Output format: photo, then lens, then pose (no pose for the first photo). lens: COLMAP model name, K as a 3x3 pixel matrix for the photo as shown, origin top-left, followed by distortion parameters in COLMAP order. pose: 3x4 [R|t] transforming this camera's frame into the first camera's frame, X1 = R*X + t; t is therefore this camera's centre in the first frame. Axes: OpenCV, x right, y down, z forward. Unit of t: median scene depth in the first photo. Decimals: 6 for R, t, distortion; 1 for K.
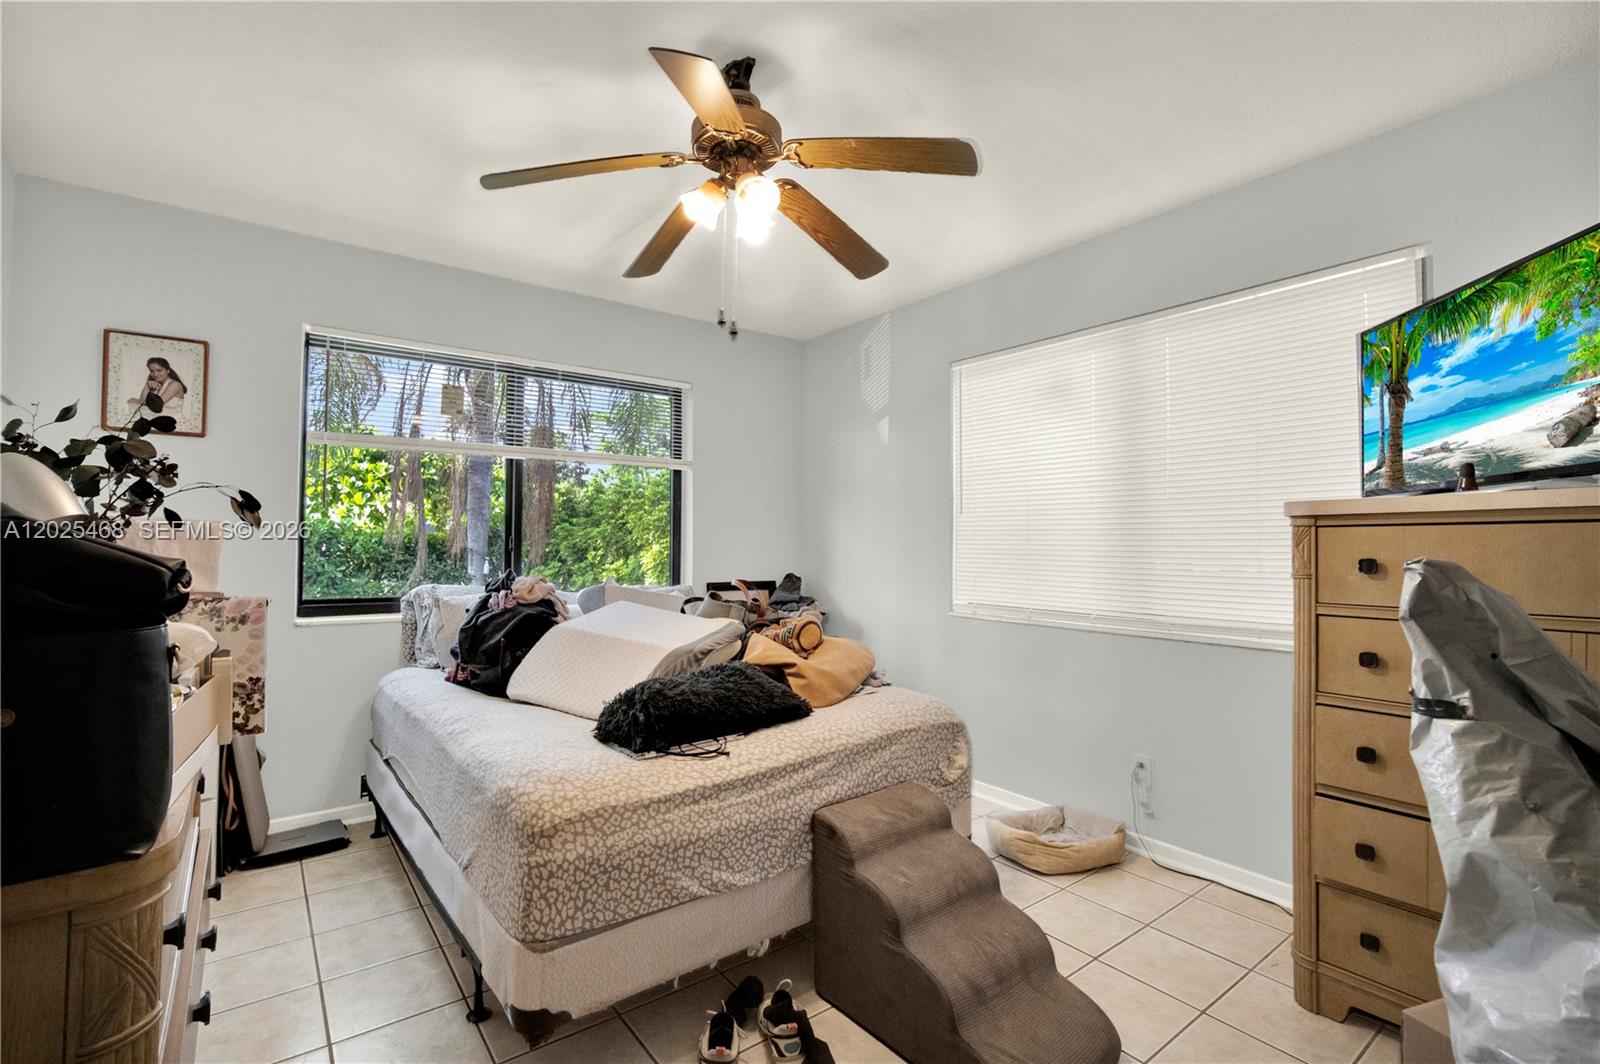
lens RADIAL K [[708.0, 0, 801.9], [0, 708.0, 539.2], [0, 0, 1]] dist [-0.013783, 0.003902]
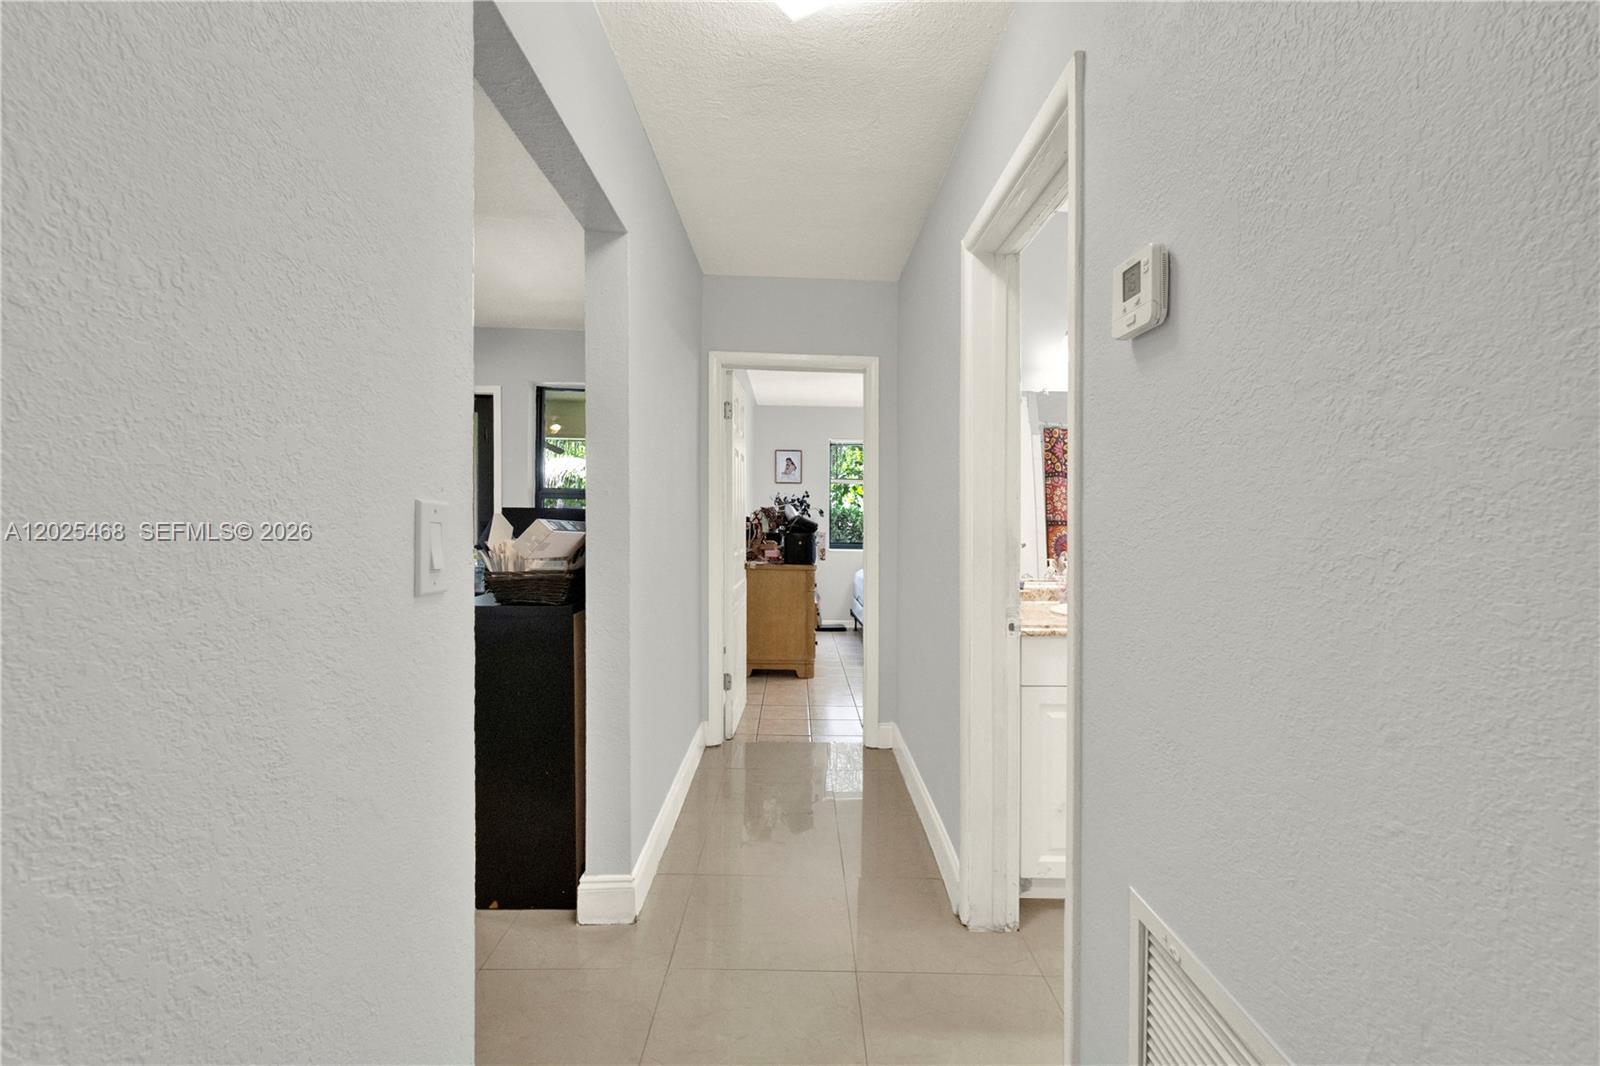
lens RADIAL K [[708.0, 0, 801.9], [0, 708.0, 540.2], [0, 0, 1]] dist [-0.013783, 0.003902]
pose [[0.793446, 0.002725, -0.608635, 0.925887], [0.019974, 0.999335, 0.030513, -0.003558], [0.608313, -0.036367, 0.792864, -1.320348]]
